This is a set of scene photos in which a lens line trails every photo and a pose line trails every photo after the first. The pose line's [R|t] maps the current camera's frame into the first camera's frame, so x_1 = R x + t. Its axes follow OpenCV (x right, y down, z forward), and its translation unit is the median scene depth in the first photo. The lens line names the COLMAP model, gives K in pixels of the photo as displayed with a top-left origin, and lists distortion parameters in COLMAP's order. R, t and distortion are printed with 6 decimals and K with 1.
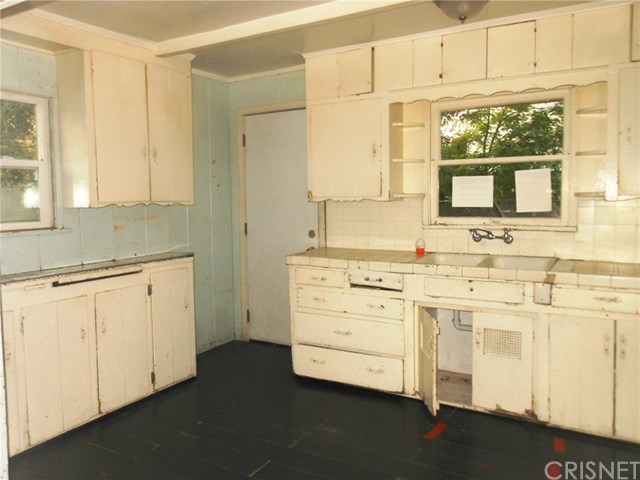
lens RADIAL K [[525.9, 0, 318.8], [0, 525.9, 228.5], [0, 0, 1]] dist [0.008260, 0.011126]
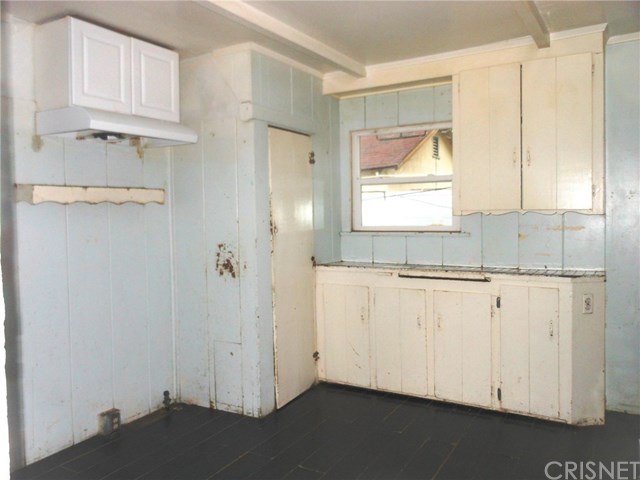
lens RADIAL K [[525.9, 0, 318.8], [0, 525.9, 228.5], [0, 0, 1]] dist [0.008260, 0.011126]
pose [[0.007483, 0.058083, -0.998284, 0.636746], [-0.043482, 0.997386, 0.057705, -0.059738], [0.999026, 0.042976, 0.009989, 0.662650]]
